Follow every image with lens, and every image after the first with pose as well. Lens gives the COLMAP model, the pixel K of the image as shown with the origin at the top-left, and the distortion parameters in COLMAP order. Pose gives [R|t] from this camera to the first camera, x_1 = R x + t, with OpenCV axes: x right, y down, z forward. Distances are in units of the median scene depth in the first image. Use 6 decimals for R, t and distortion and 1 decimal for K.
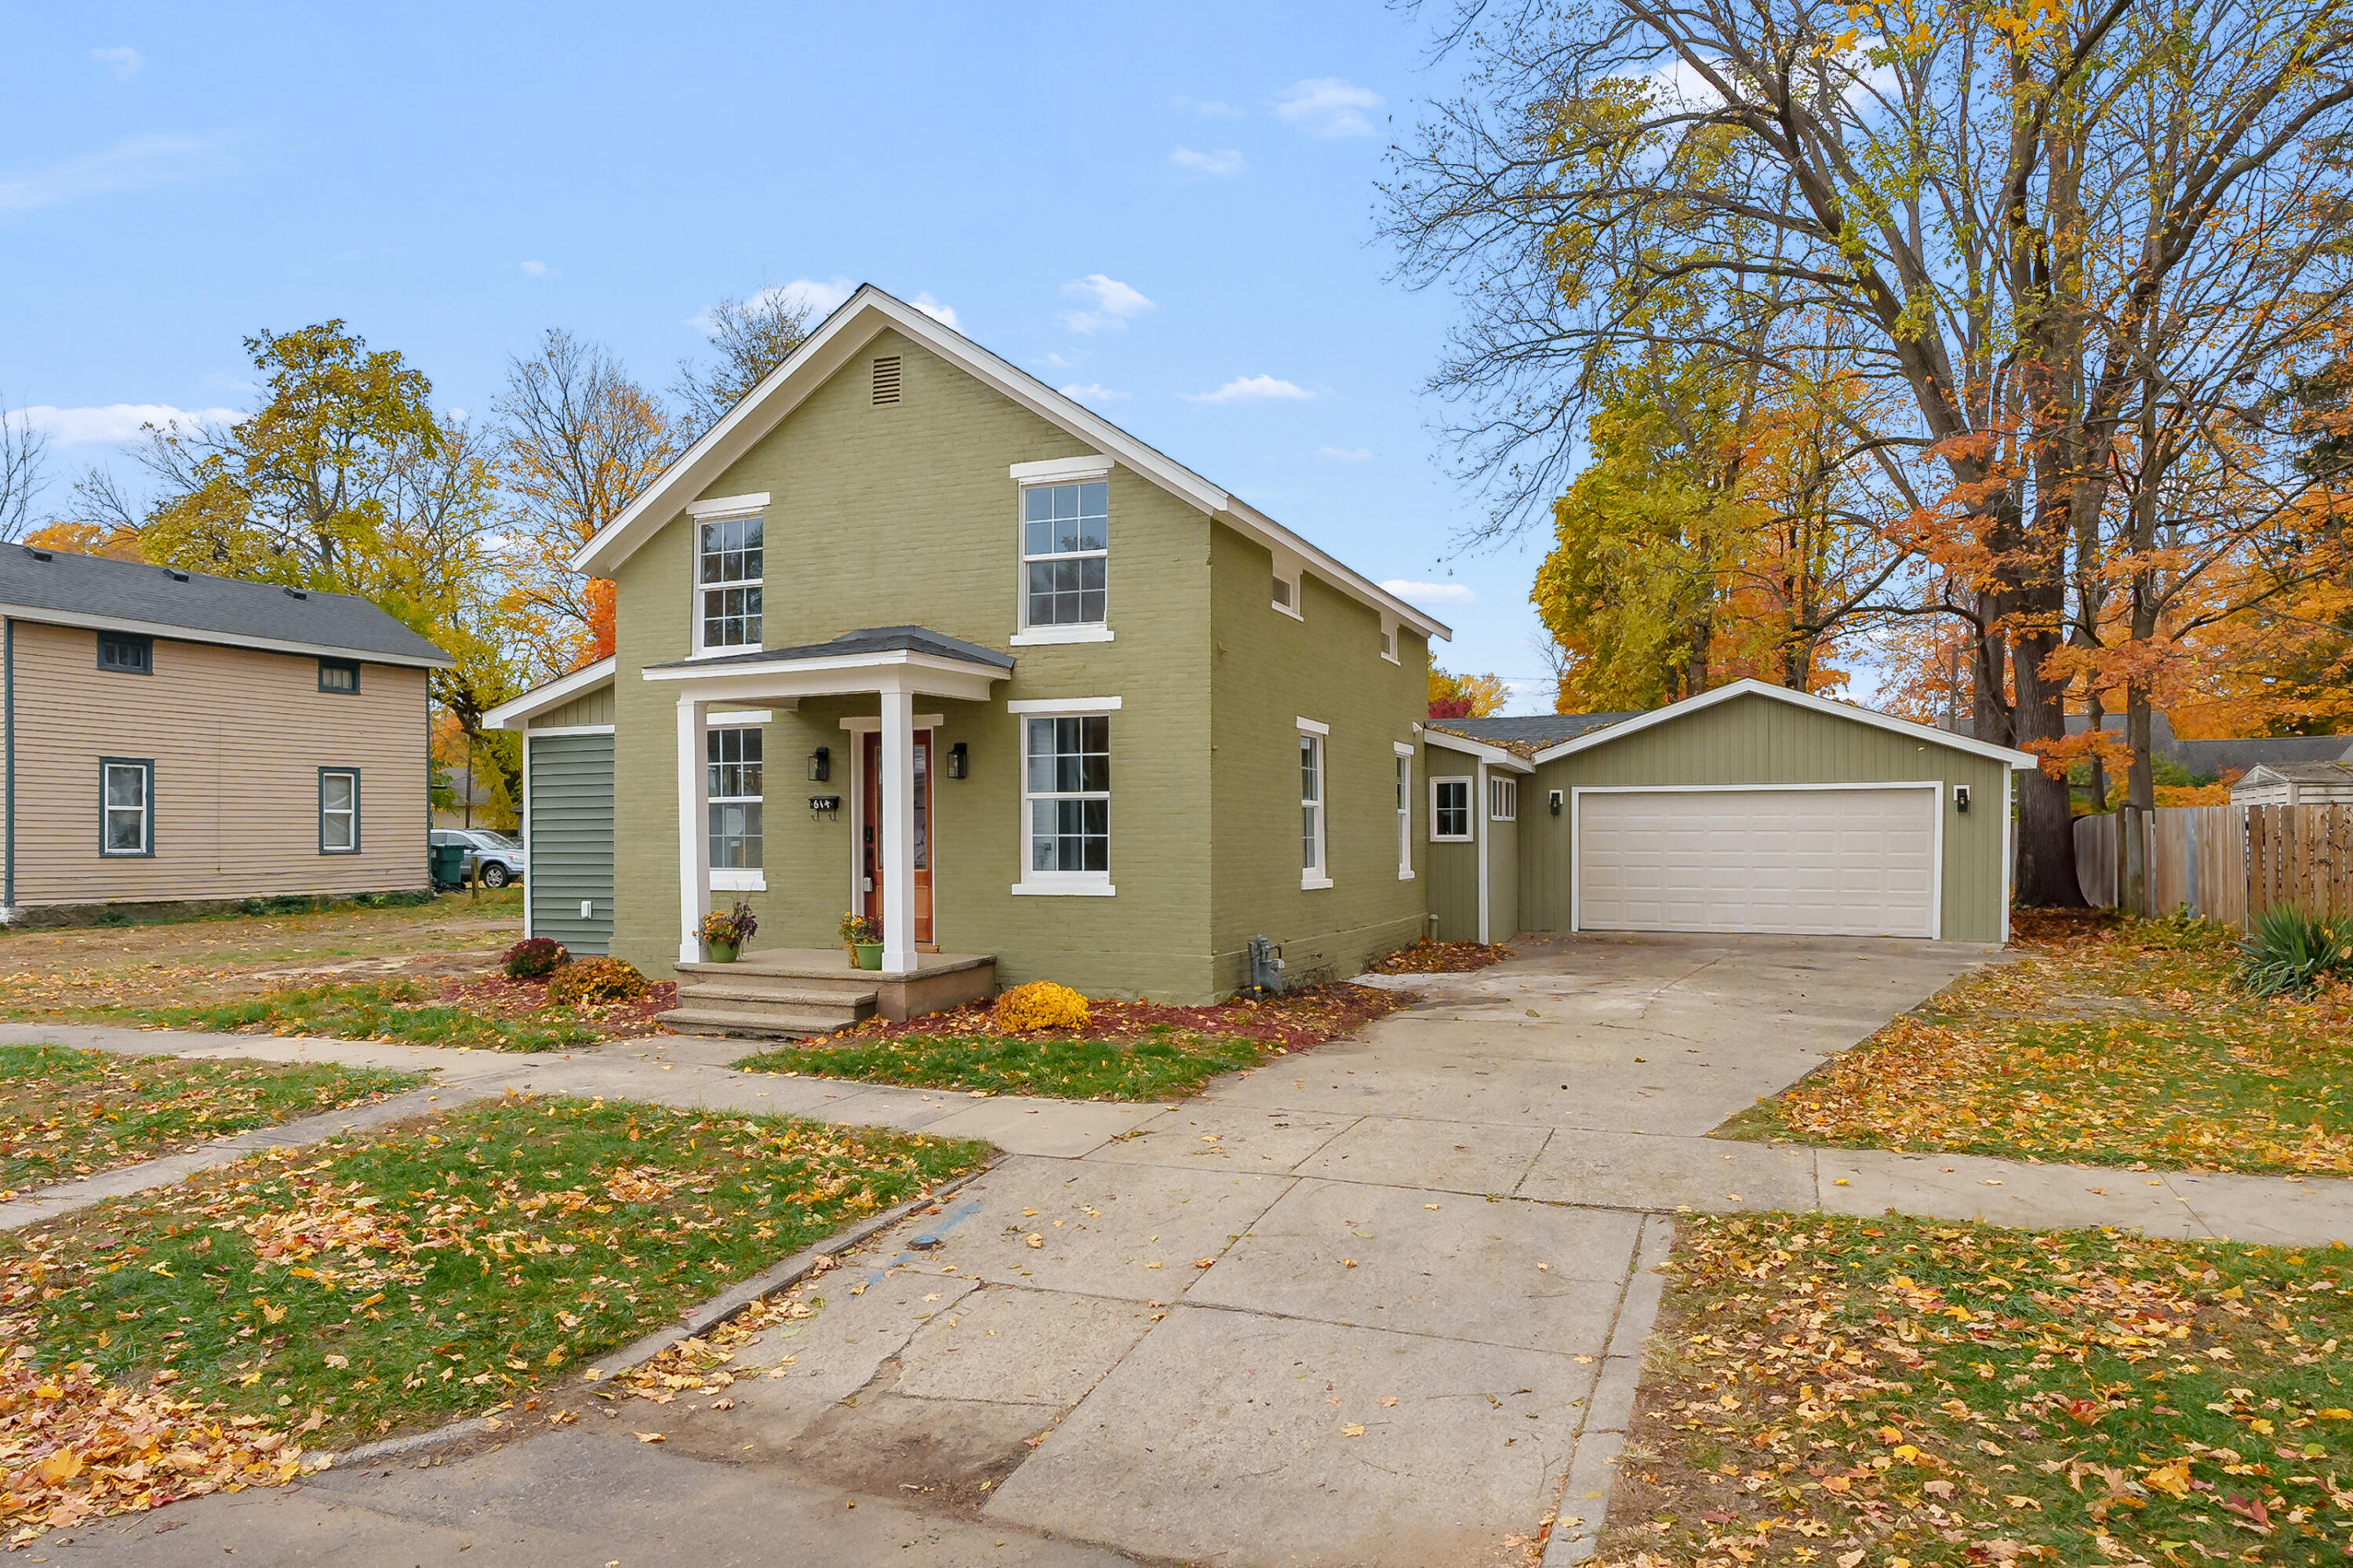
lens RADIAL K [[1446.4, 0, 1190.1], [0, 1446.4, 855.5], [0, 0, 1]] dist [-0.007302, 0.000176]
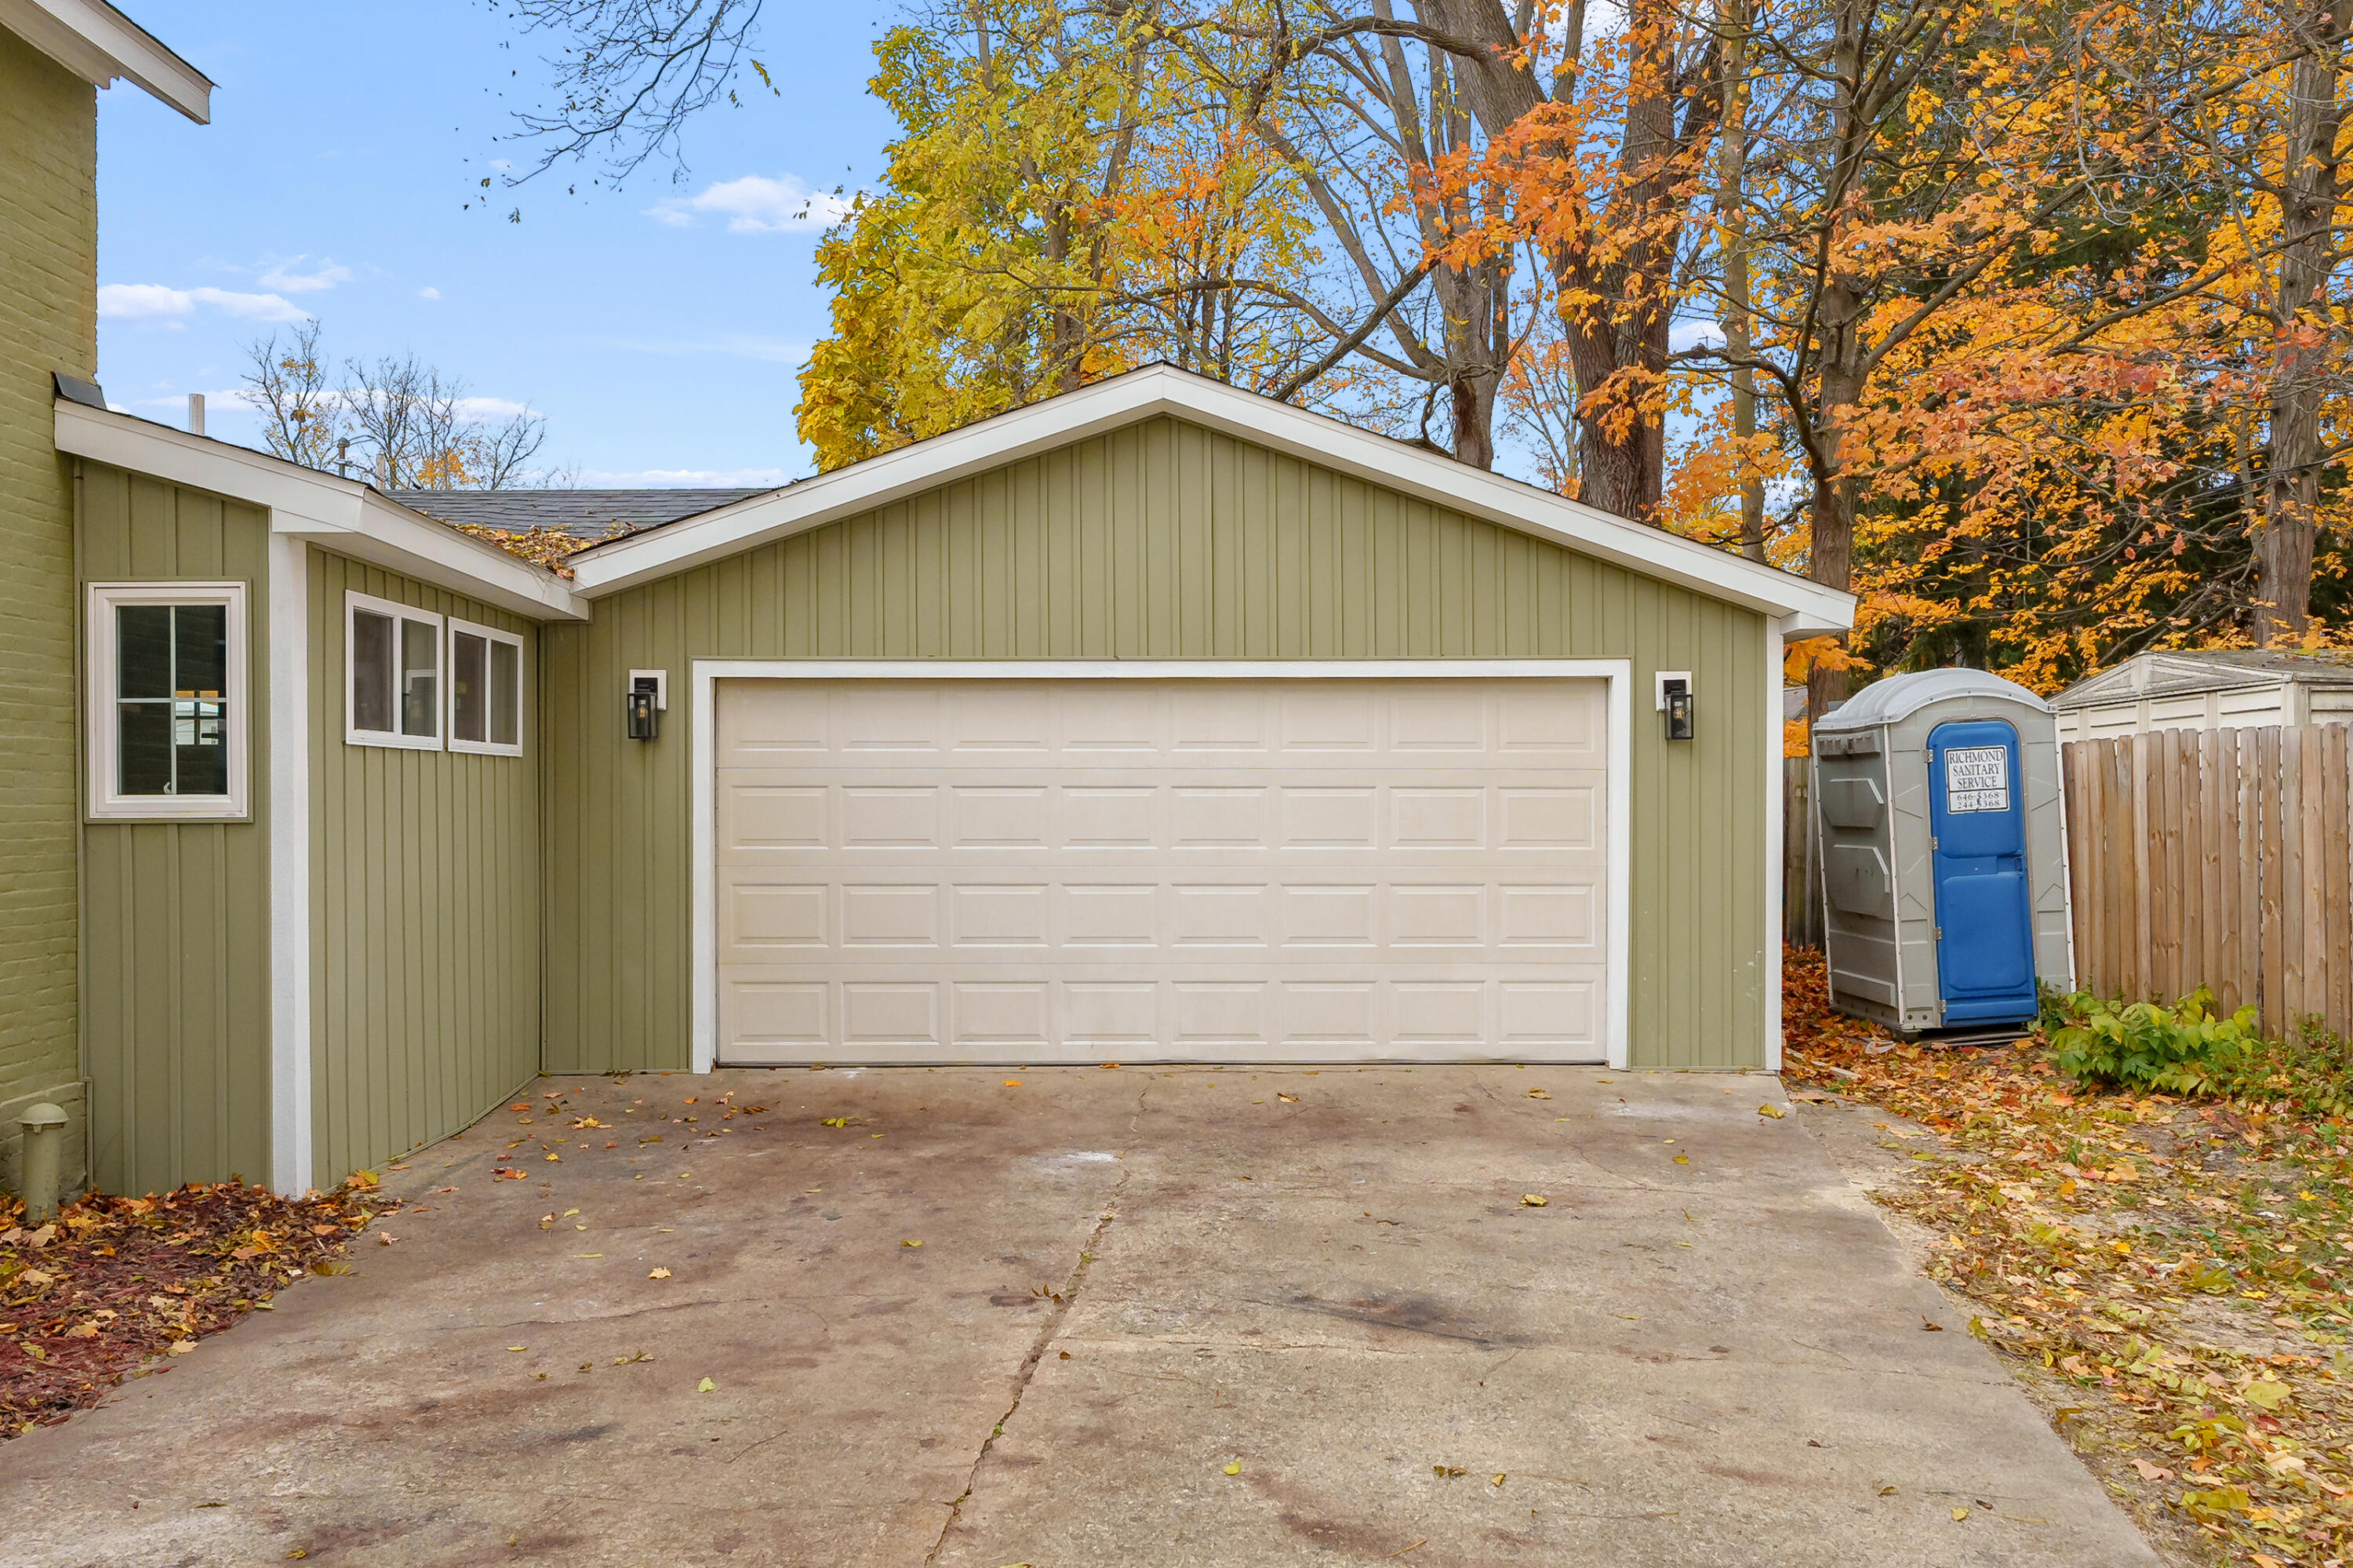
lens RADIAL K [[1679.7, 0, 1176.5], [0, 1679.7, 784.0], [0, 0, 1]] dist [-0.000108, 0.000283]
pose [[0.917489, 0.005453, 0.397723, 0.329183], [0.004709, 0.999687, -0.024569, -0.011035], [-0.397732, 0.024415, 0.917177, 0.909285]]
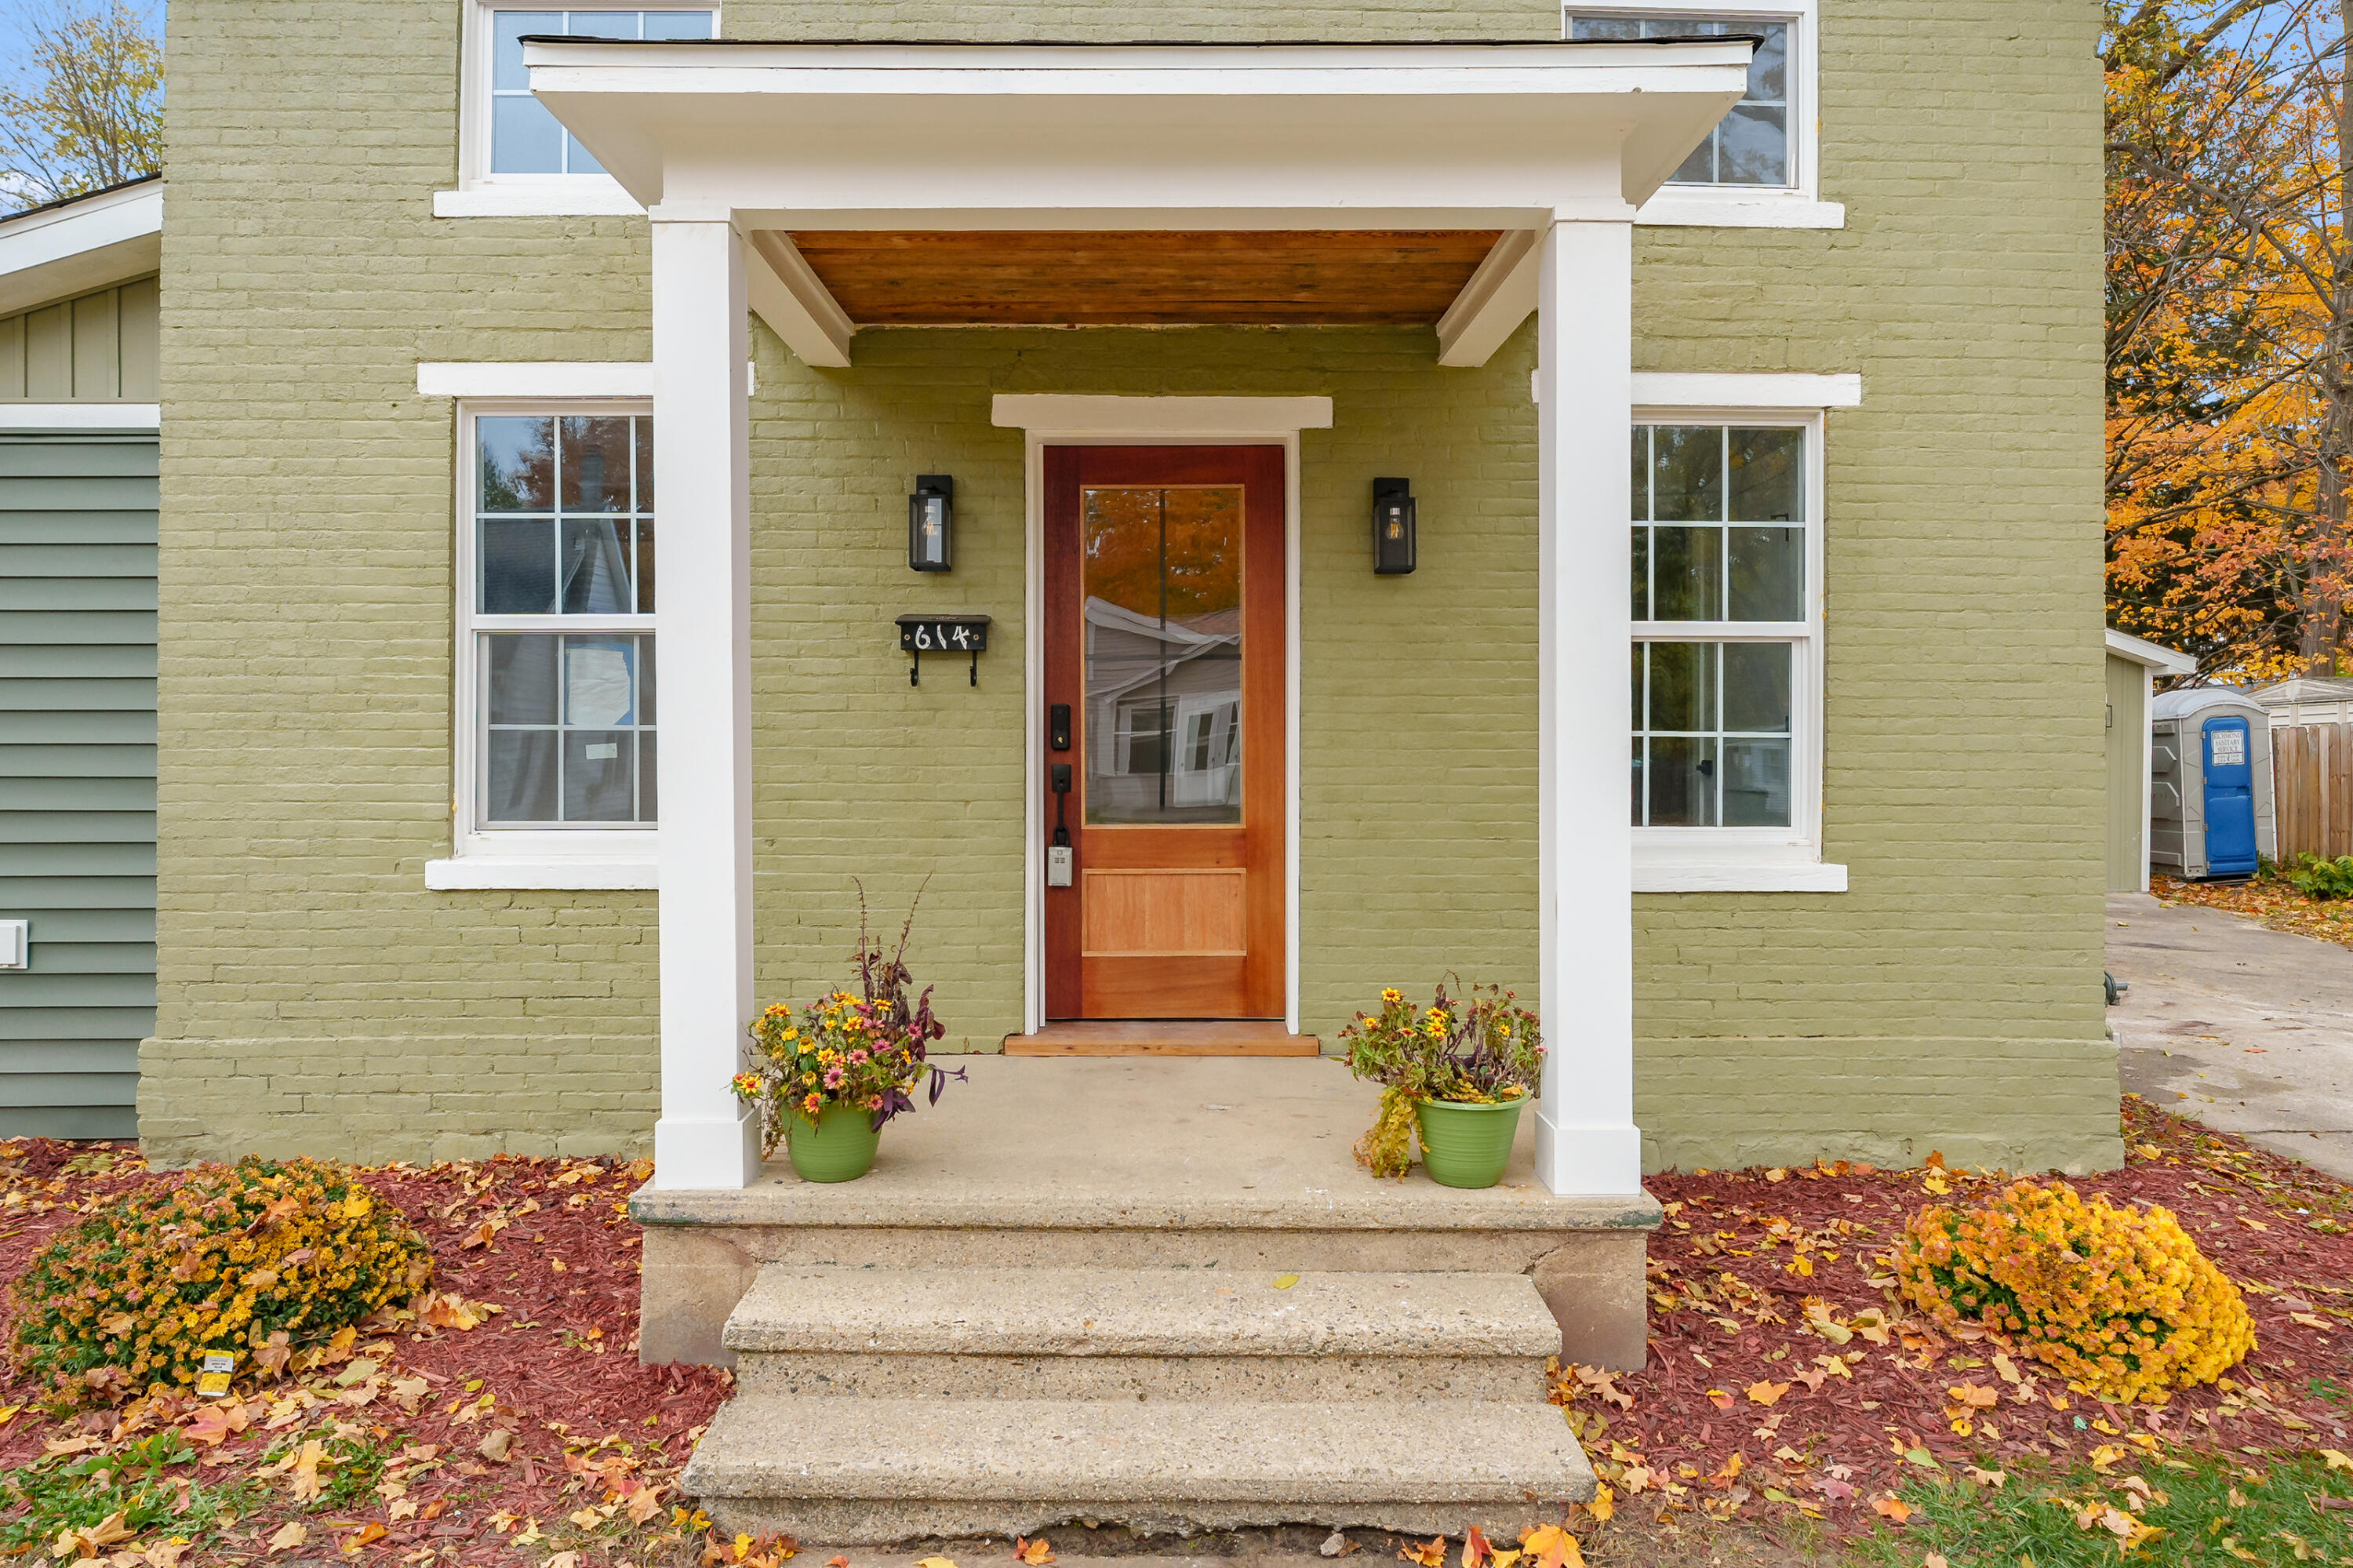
lens RADIAL K [[1462.6, 0, 1176.5], [0, 1462.6, 784.0], [0, 0, 1]] dist [0.001193, 0.000773]
pose [[0.921642, -0.000217, 0.388042, -0.339172], [-0.000849, 0.999996, 0.002575, -0.001418], [-0.388041, -0.002702, 0.921638, 0.656932]]
